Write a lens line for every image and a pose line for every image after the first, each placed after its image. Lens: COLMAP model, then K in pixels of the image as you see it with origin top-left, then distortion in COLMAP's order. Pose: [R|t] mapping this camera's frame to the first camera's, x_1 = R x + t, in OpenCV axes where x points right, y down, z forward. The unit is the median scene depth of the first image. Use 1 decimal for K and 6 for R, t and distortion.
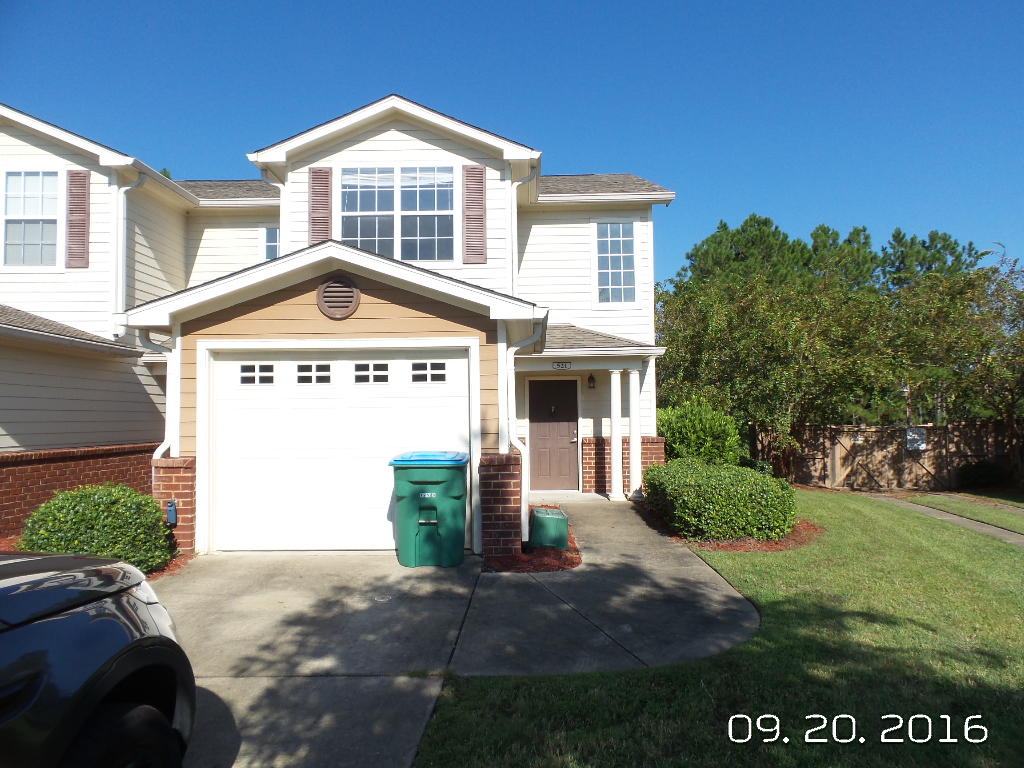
lens RADIAL K [[696.2, 0, 517.2], [0, 696.2, 400.1], [0, 0, 1]] dist [-0.010620, 0.009842]
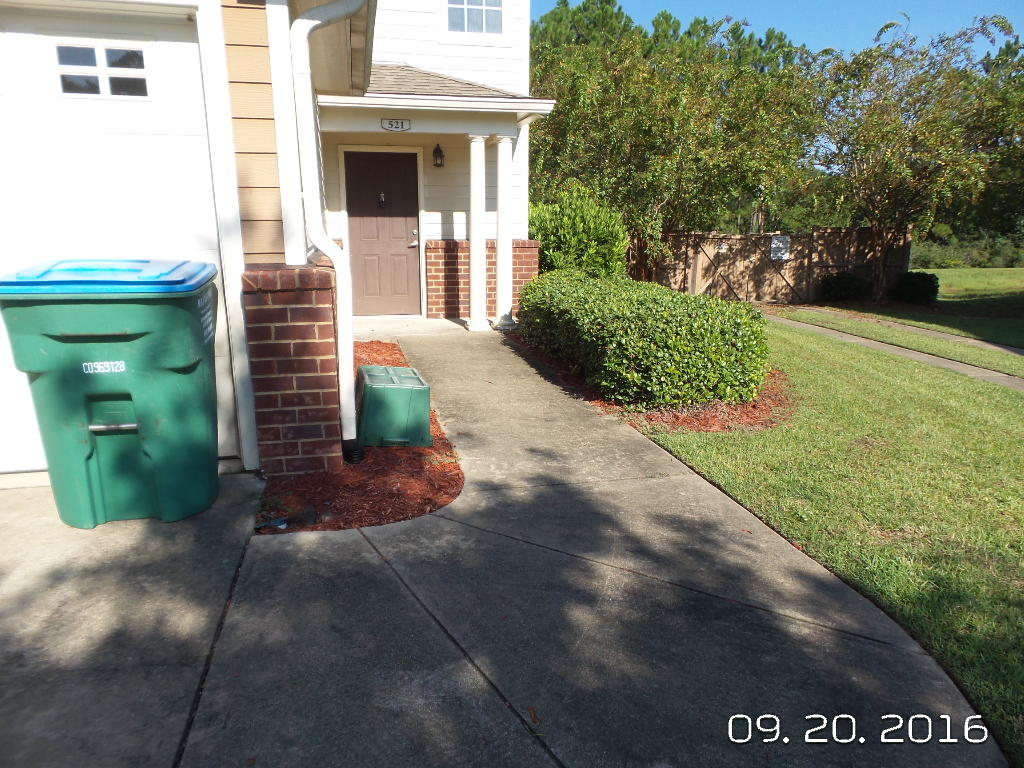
lens RADIAL K [[696.2, 0, 517.6], [0, 696.2, 390.9], [0, 0, 1]] dist [-0.010620, 0.009842]
pose [[0.967863, -0.043281, 0.247727, 0.005362], [-0.021816, 0.966914, 0.254168, 0.034147], [-0.250532, -0.251404, 0.934896, 0.469698]]
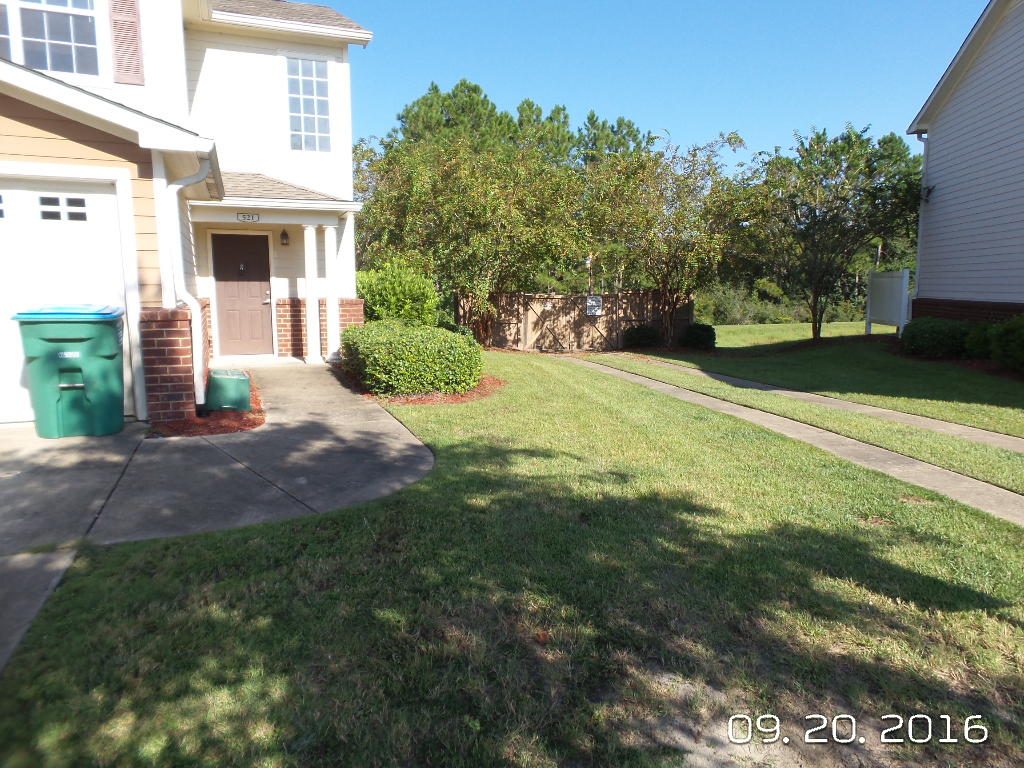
lens RADIAL K [[696.2, 0, 509.4], [0, 696.2, 392.9], [0, 0, 1]] dist [-0.010620, 0.009842]
pose [[0.924141, -0.040996, 0.379846, 0.038276], [-0.025969, 0.985186, 0.169509, 0.020315], [-0.381168, -0.166514, 0.909387, 0.010313]]
